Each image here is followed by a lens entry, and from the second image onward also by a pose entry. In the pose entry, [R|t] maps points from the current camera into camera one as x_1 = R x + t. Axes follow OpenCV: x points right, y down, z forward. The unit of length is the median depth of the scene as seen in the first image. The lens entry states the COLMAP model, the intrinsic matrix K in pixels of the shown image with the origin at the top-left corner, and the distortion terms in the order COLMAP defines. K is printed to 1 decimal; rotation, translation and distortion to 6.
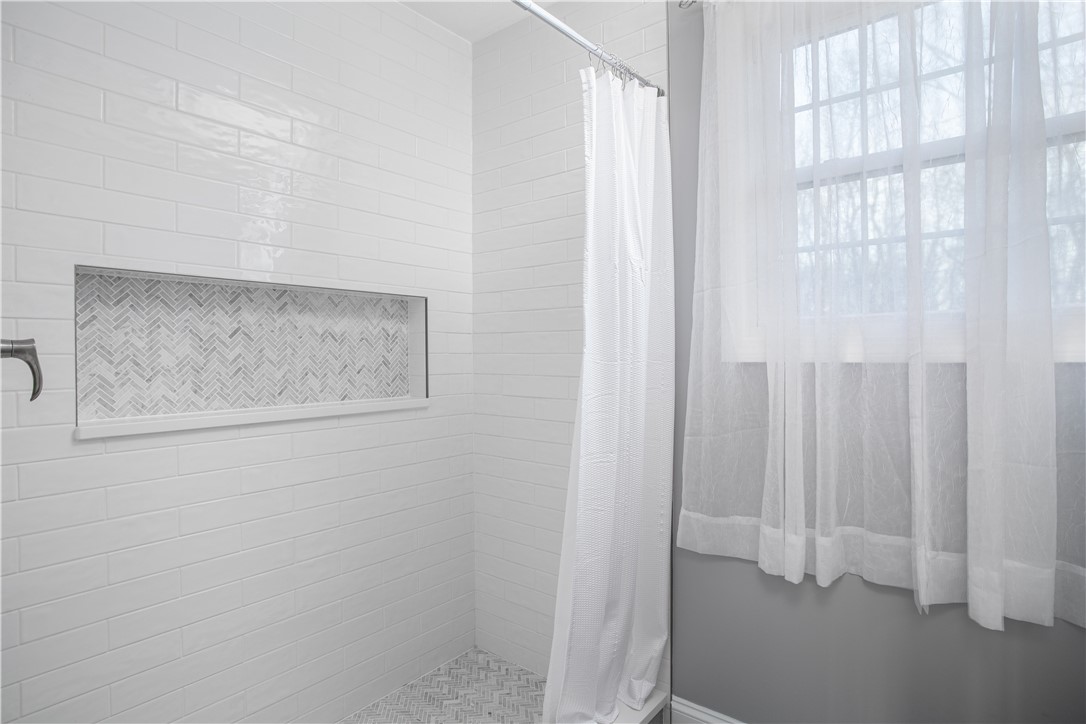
lens RADIAL K [[575.4, 0, 542.3], [0, 575.4, 358.2], [0, 0, 1]] dist [-0.049972, -0.000185]
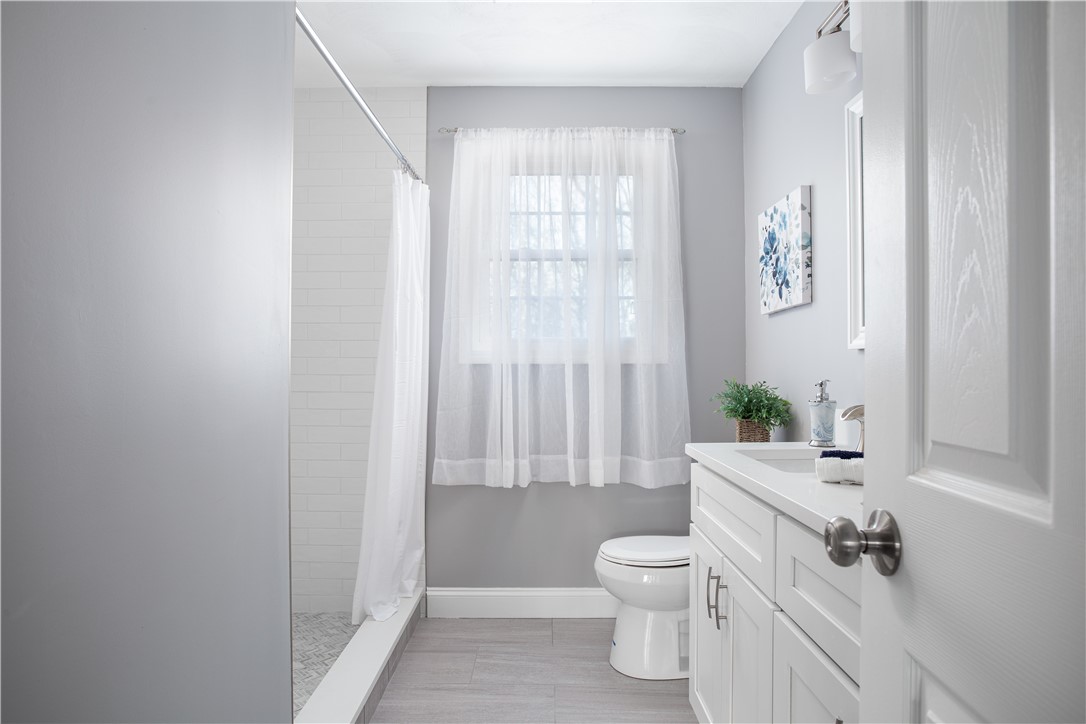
lens RADIAL K [[609.1, 0, 543.4], [0, 609.1, 364.4], [0, 0, 1]] dist [0.003082, 0.000557]
pose [[0.776029, 0.014341, 0.630535, -0.580712], [-0.005380, 0.999856, -0.016120, 0.035456], [-0.630675, 0.009118, 0.775994, -0.468669]]
